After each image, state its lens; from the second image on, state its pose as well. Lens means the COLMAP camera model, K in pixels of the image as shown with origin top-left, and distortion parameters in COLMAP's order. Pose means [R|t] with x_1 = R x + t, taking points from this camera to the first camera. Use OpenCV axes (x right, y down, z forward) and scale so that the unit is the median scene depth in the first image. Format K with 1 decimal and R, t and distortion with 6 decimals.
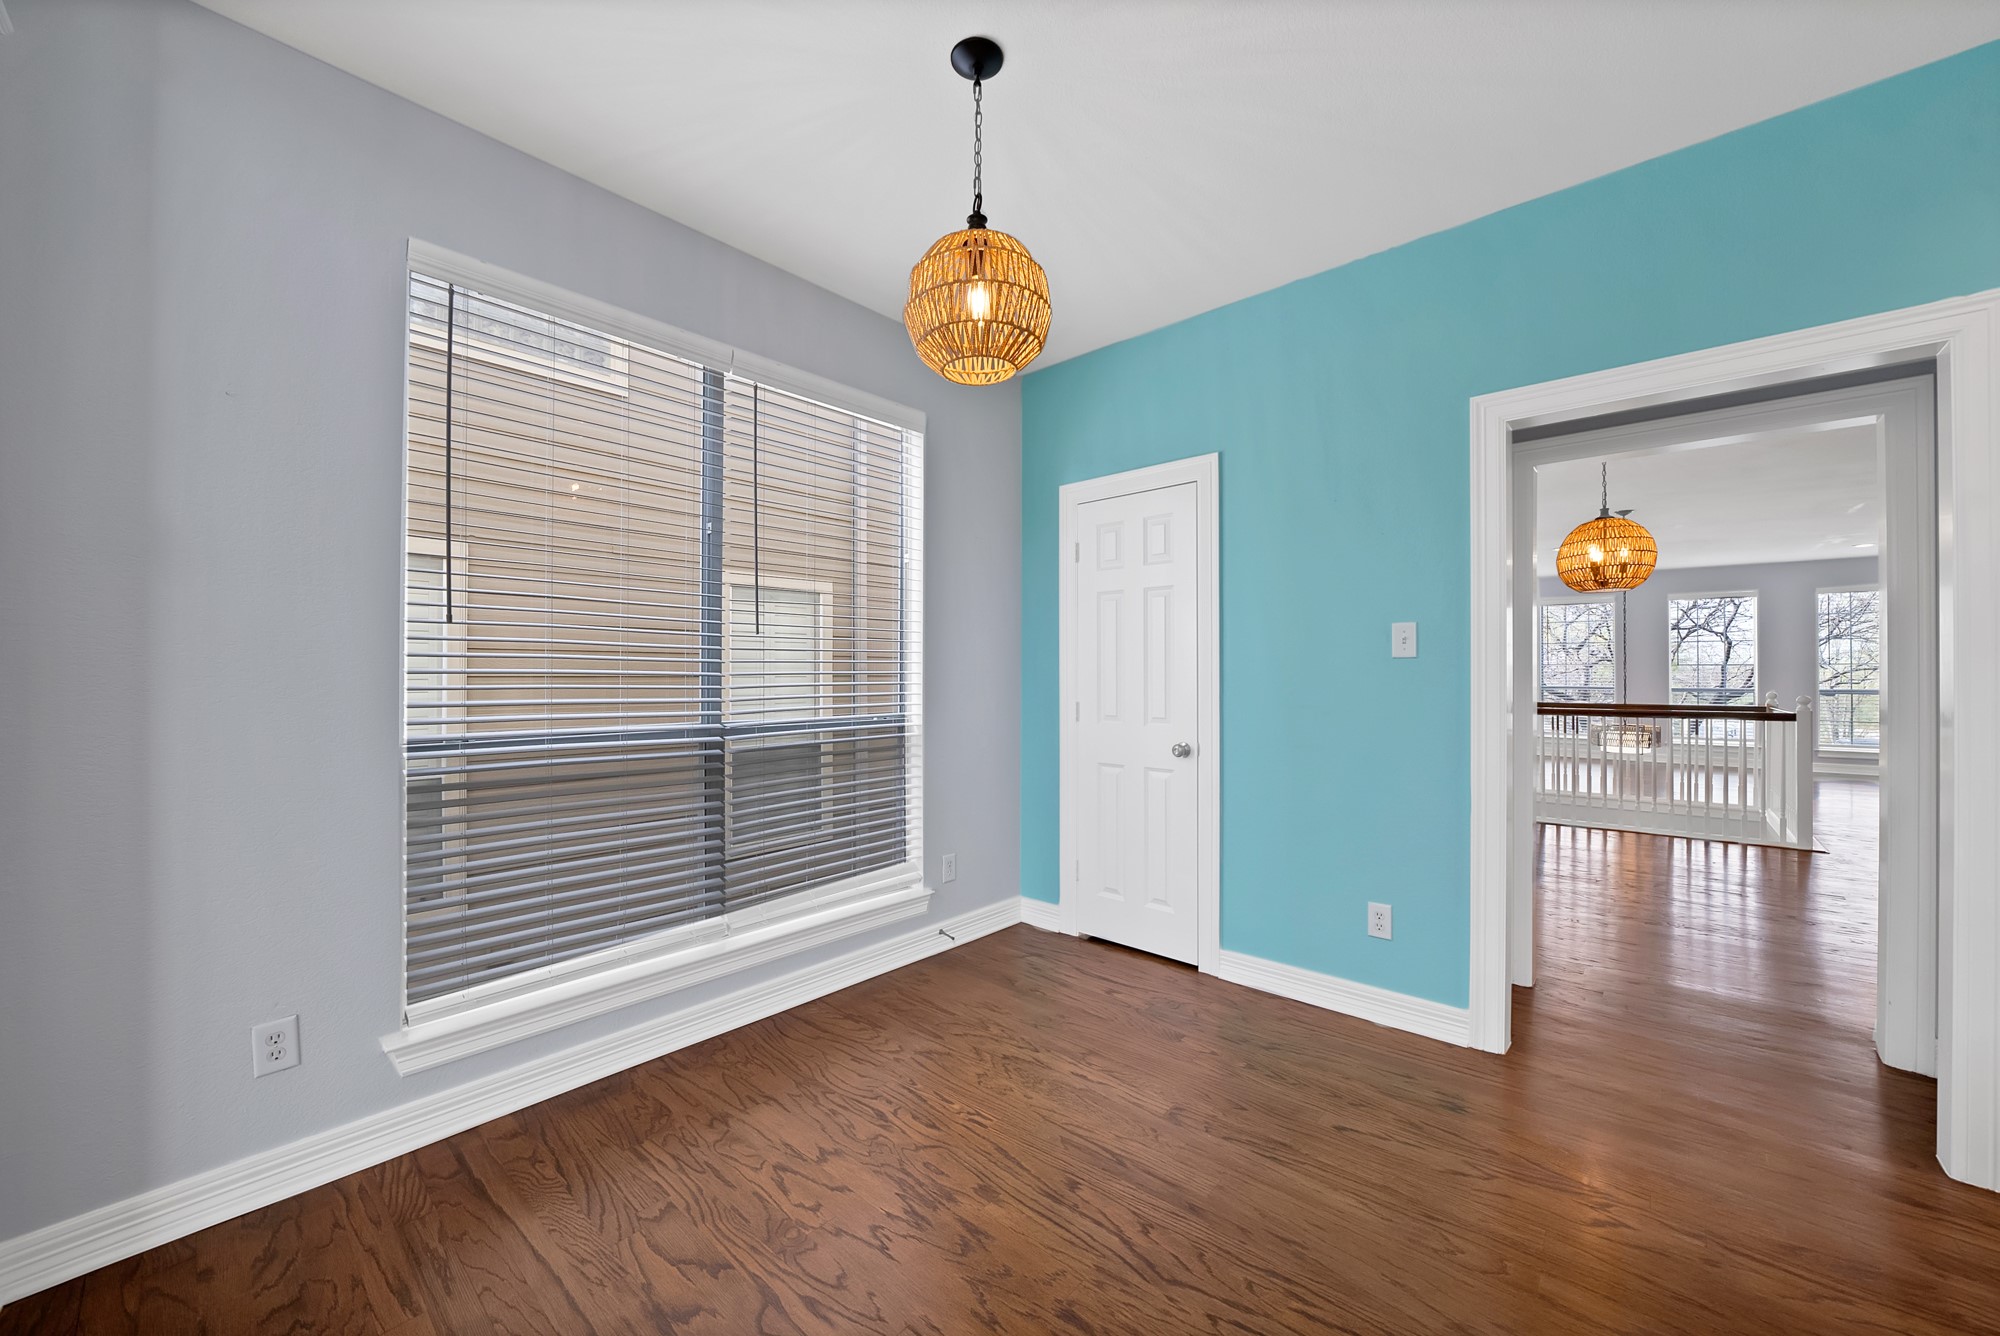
lens RADIAL K [[739.8, 0, 1000.0], [0, 739.8, 668.0], [0, 0, 1]] dist [-0.000775, -0.000149]
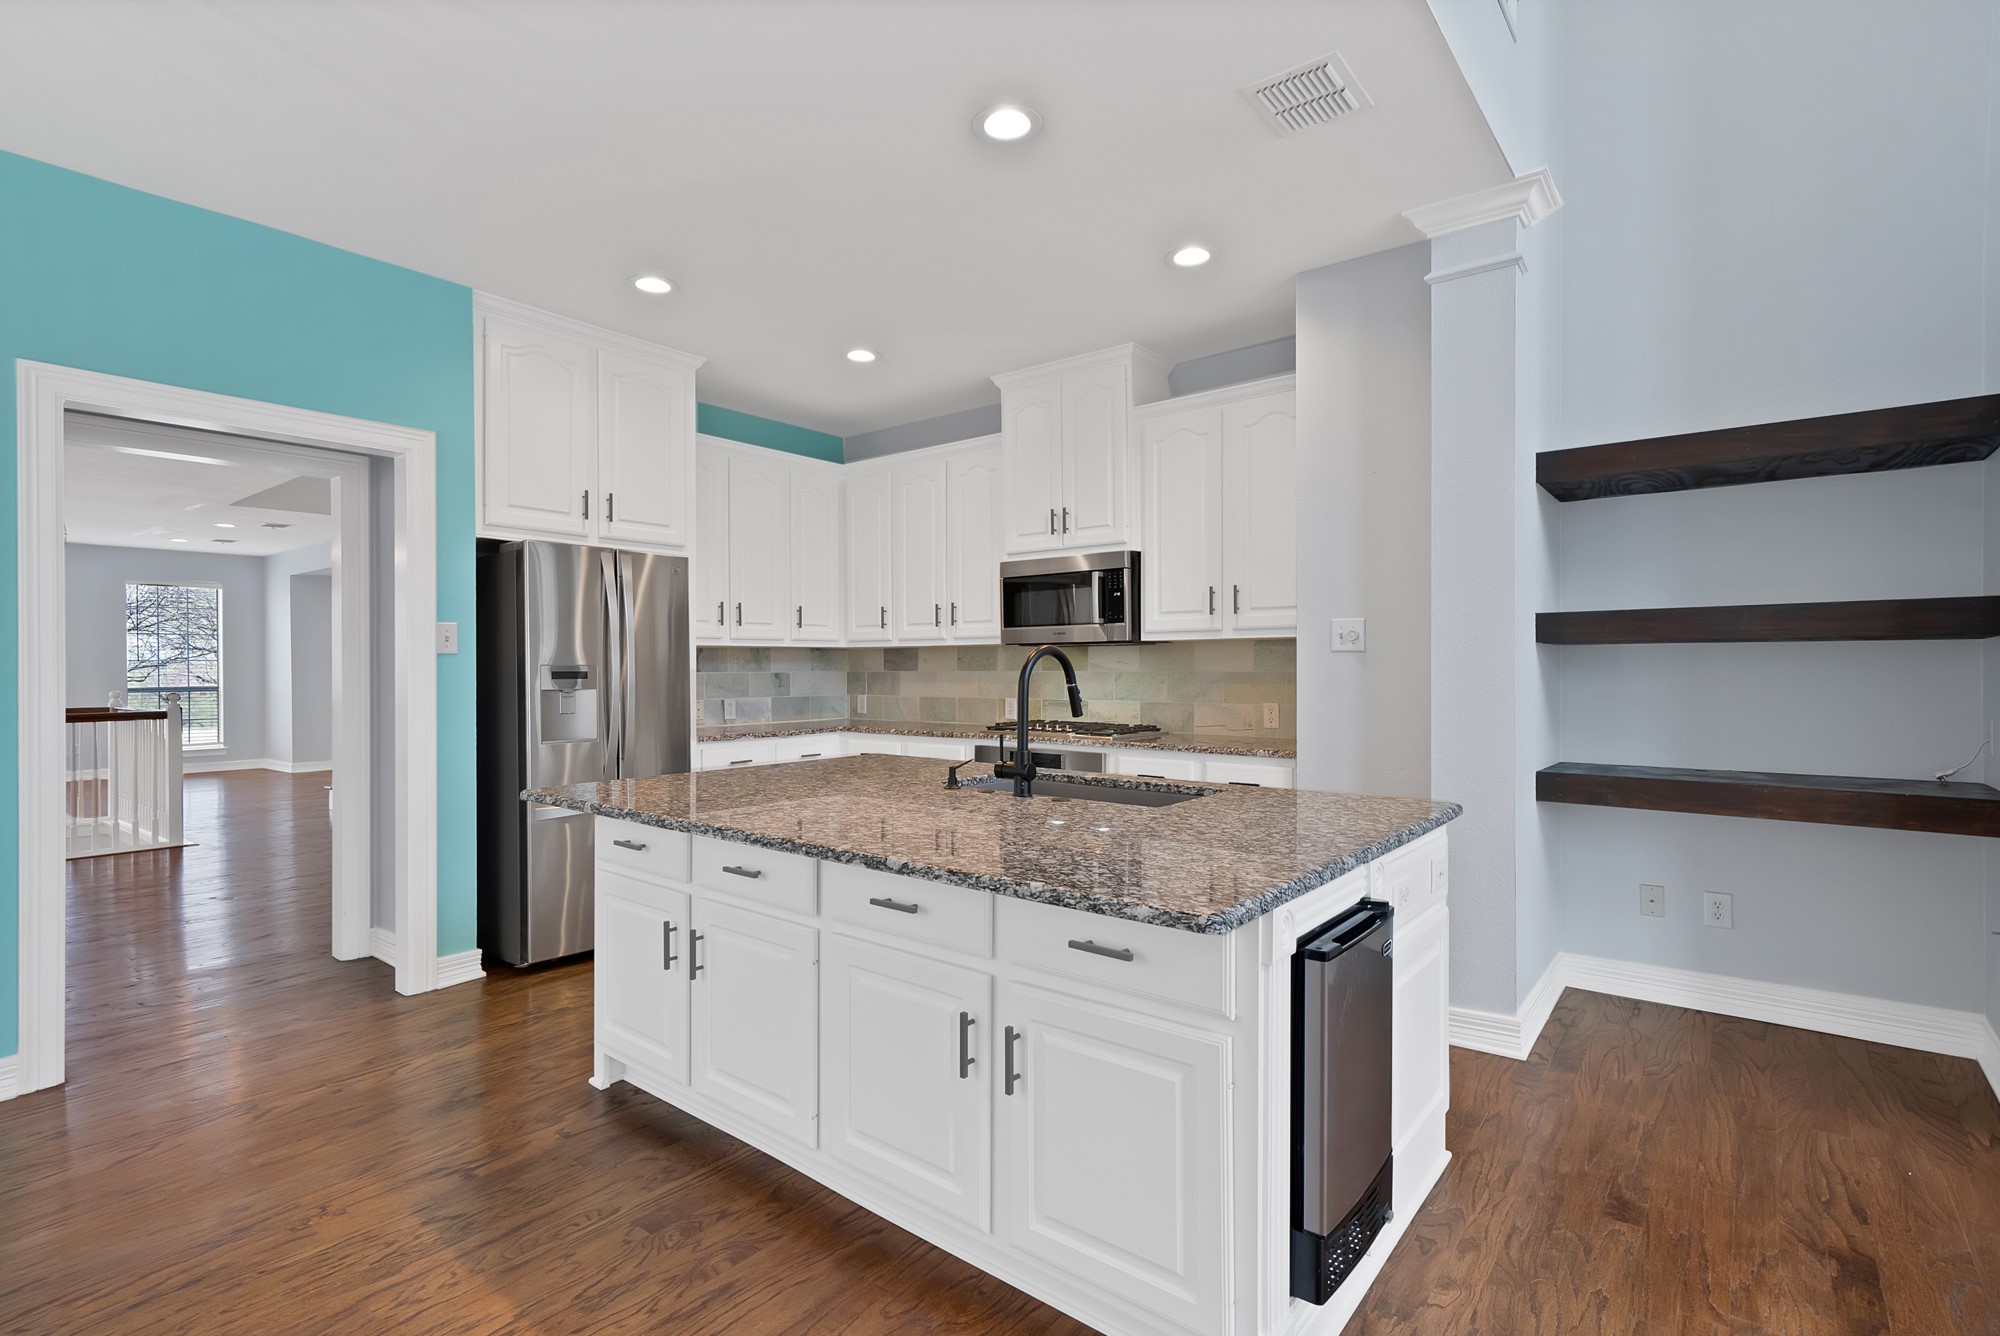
lens RADIAL K [[966.3, 0, 1000.0], [0, 966.3, 668.0], [0, 0, 1]] dist [0.032511, -0.000026]
pose [[-0.047022, -0.002818, 0.998890, -0.874197], [-0.003764, 0.999989, 0.002644, -0.012279], [-0.998887, -0.003635, -0.047032, -0.156186]]
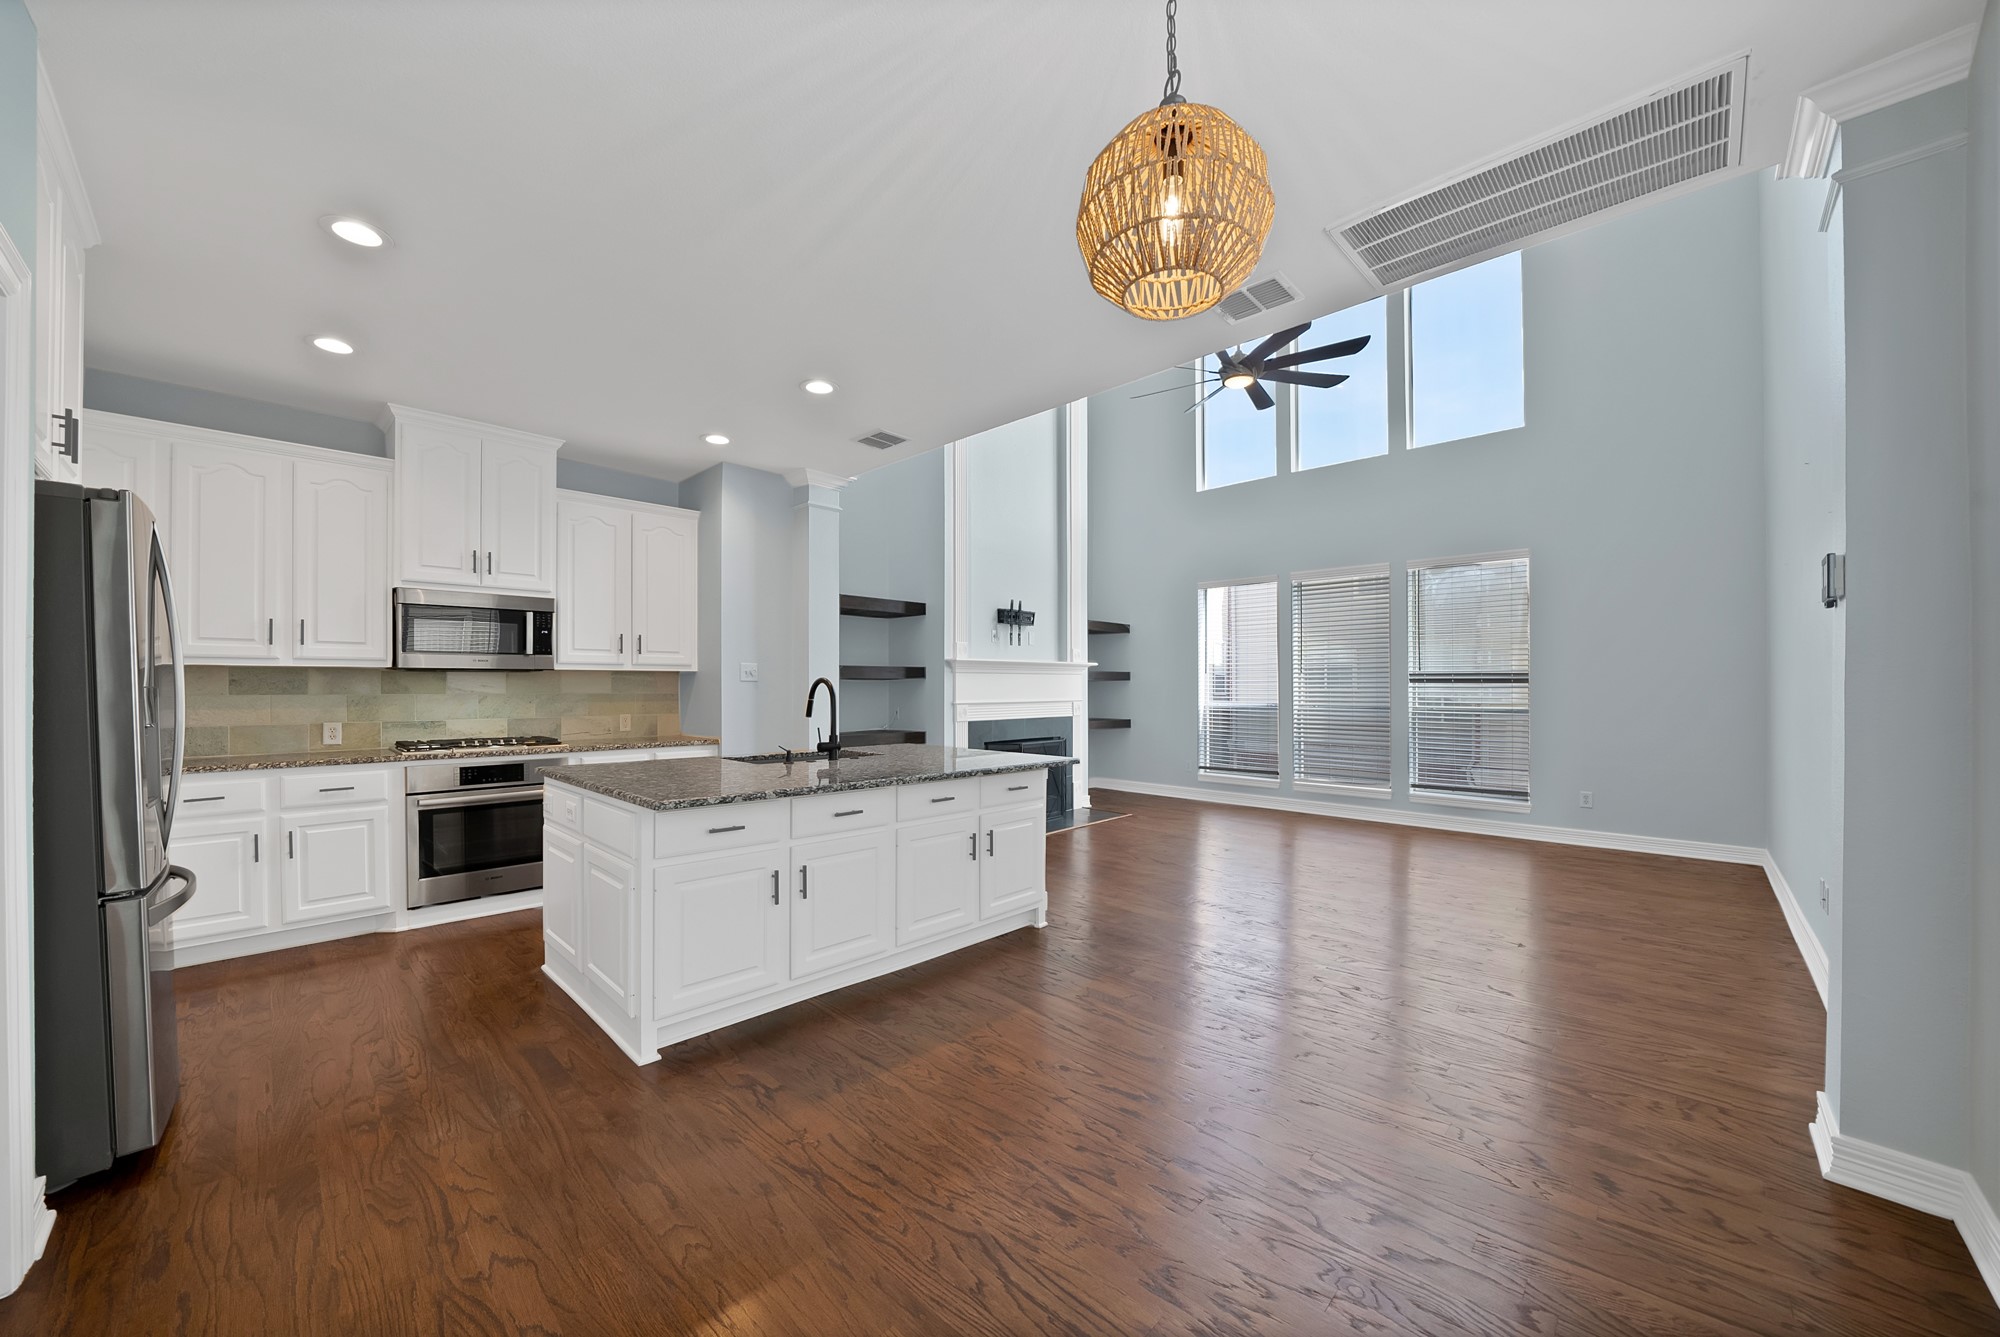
lens RADIAL K [[715.5, 0, 992.9], [0, 715.5, 683.3], [0, 0, 1]] dist [-0.000250, -0.000061]
pose [[-0.998957, 0.001486, 0.045627, 0.131901], [0.000866, 0.999907, -0.013613, 0.003023], [-0.045643, -0.013560, -0.998866, 1.852319]]
